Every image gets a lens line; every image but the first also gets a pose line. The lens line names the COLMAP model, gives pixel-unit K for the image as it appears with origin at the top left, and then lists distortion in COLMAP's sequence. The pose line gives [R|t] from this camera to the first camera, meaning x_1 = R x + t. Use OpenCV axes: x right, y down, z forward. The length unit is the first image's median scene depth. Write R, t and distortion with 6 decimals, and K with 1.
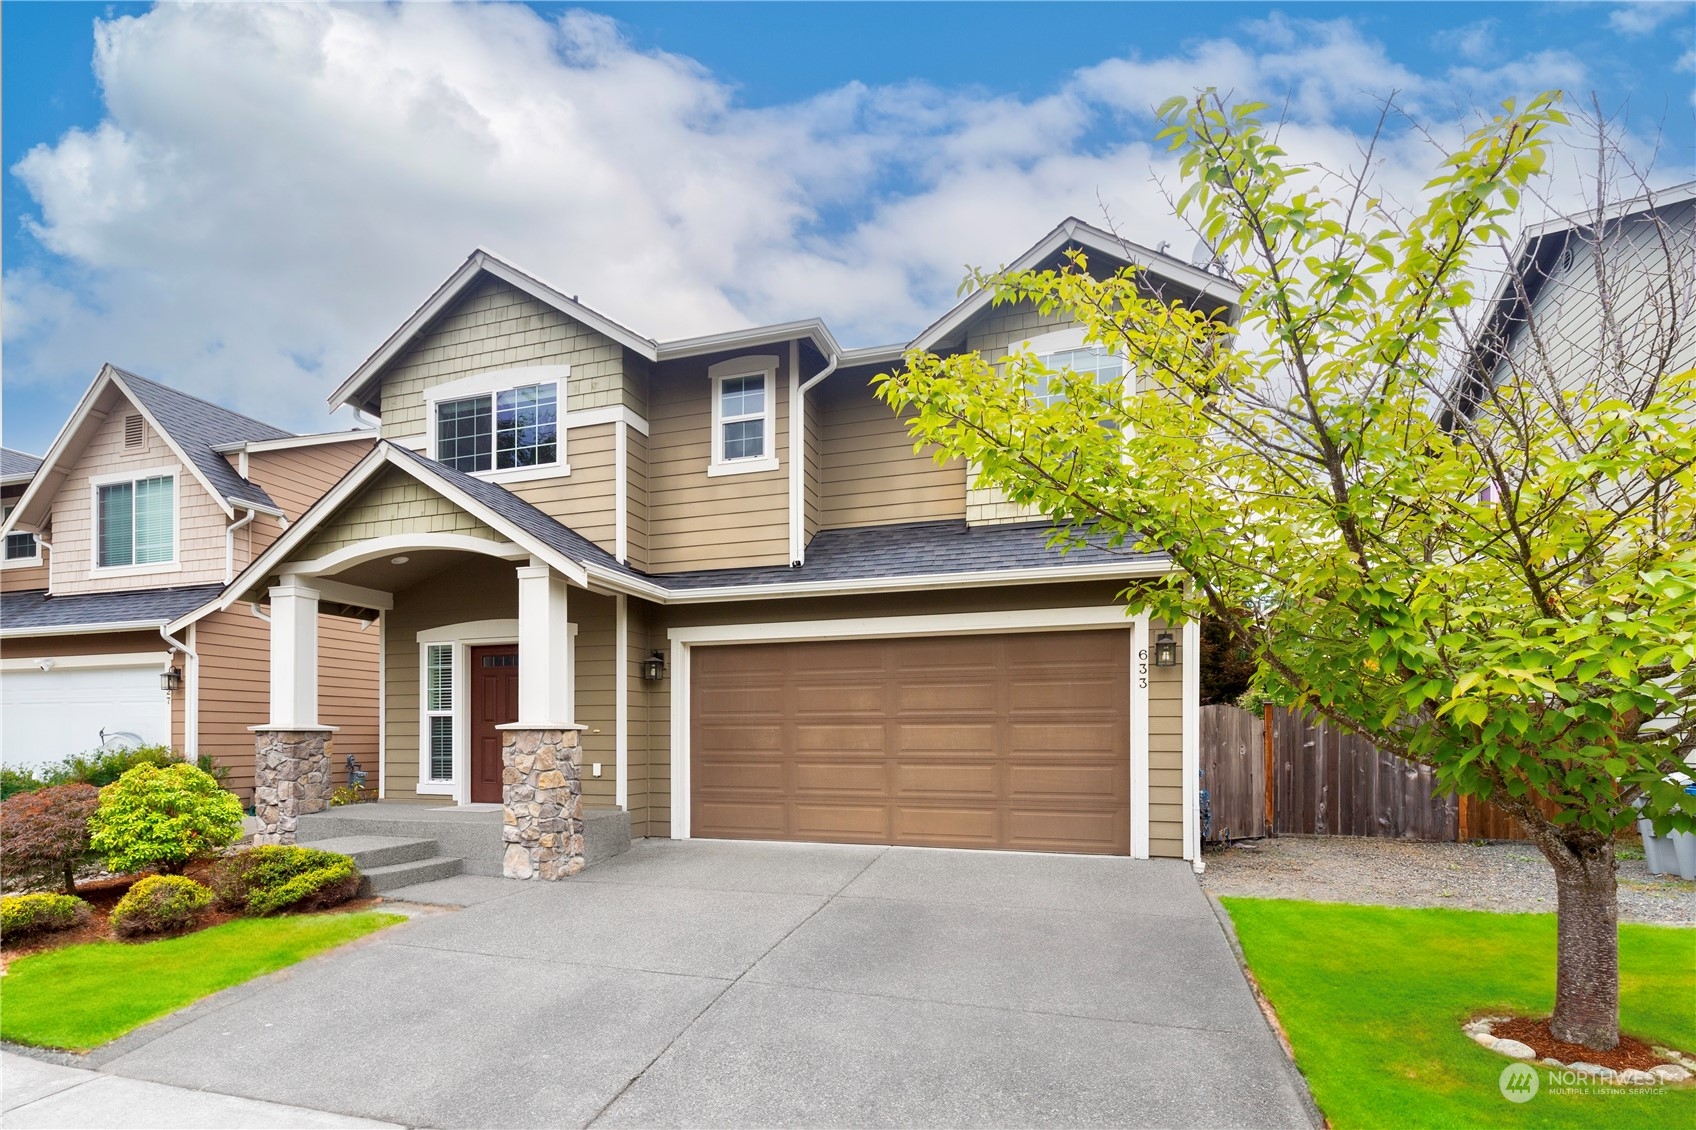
lens RADIAL K [[721.0, 0, 846.9], [0, 721.0, 515.6], [0, 0, 1]] dist [0.001017, 0.000198]
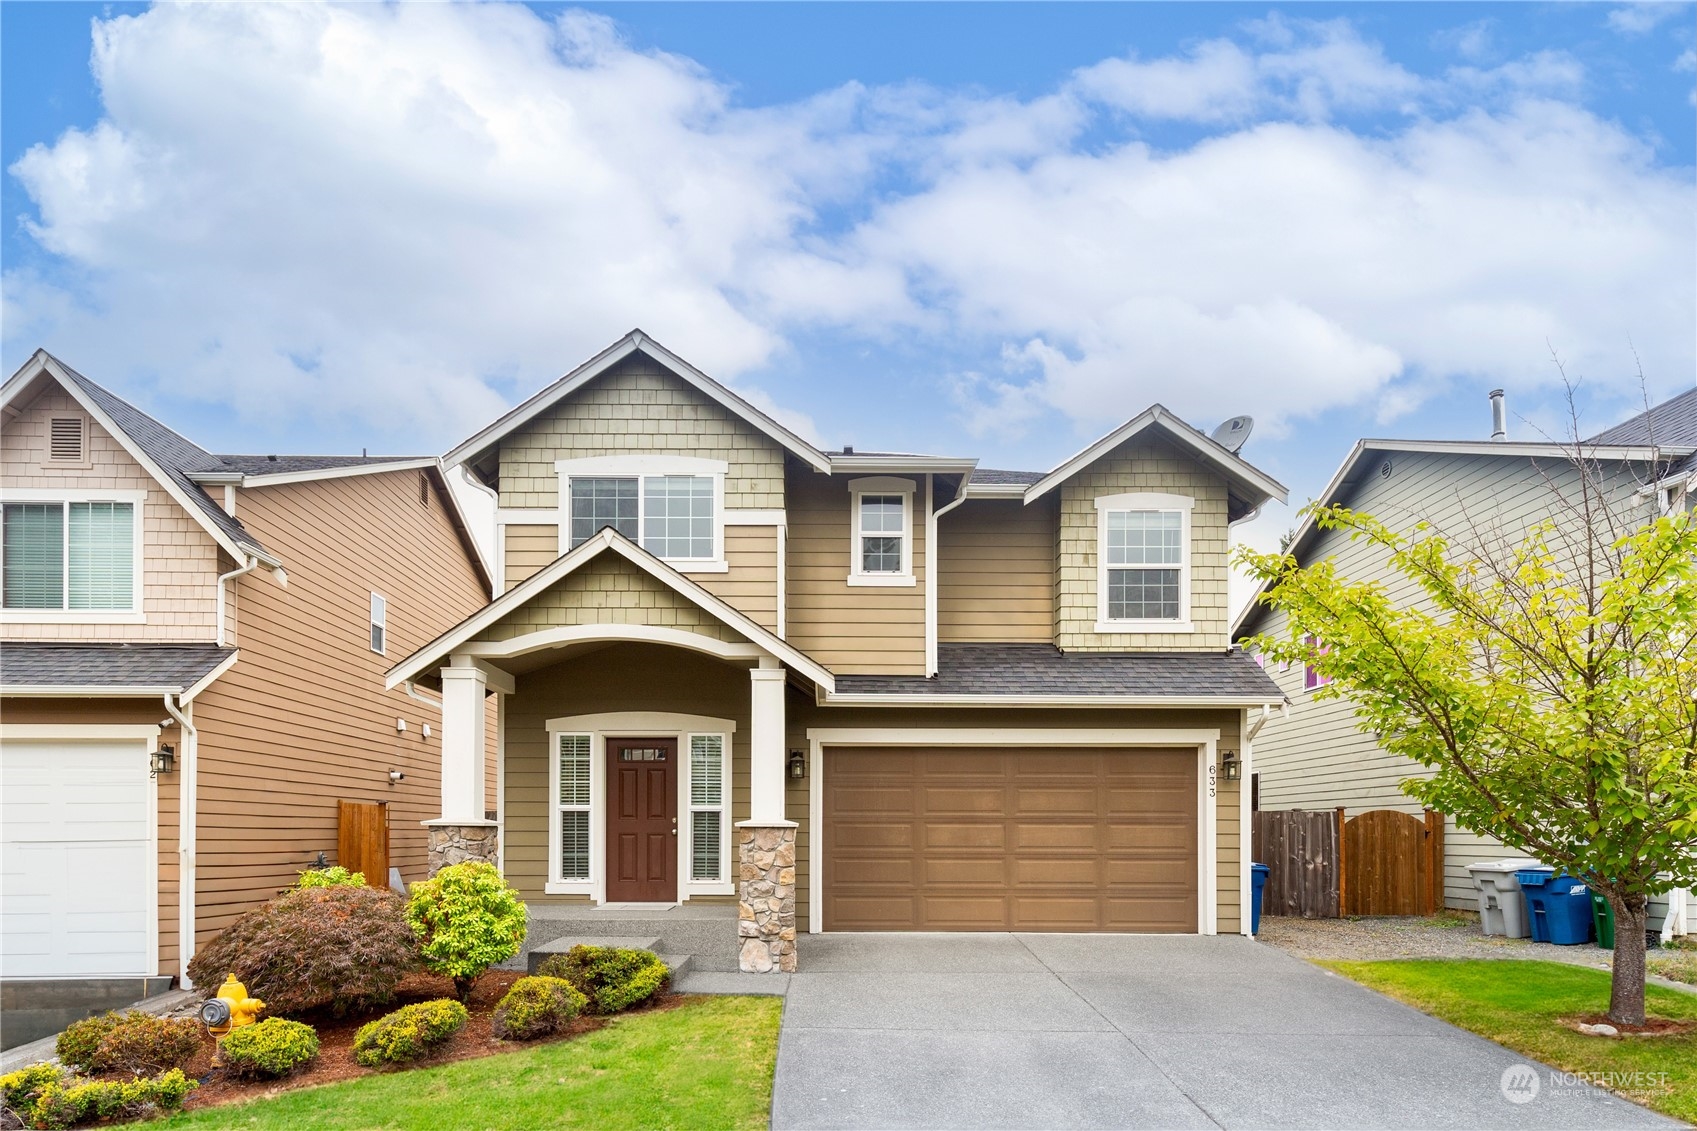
lens RADIAL K [[768.0, 0, 852.2], [0, 768.0, 567.7], [0, 0, 1]] dist [0.003414, 0.000401]
pose [[0.949480, 0.107126, 0.294979, -0.541243], [-0.097870, 0.994135, -0.046010, -0.029751], [-0.298178, 0.014816, 0.954395, -0.081864]]
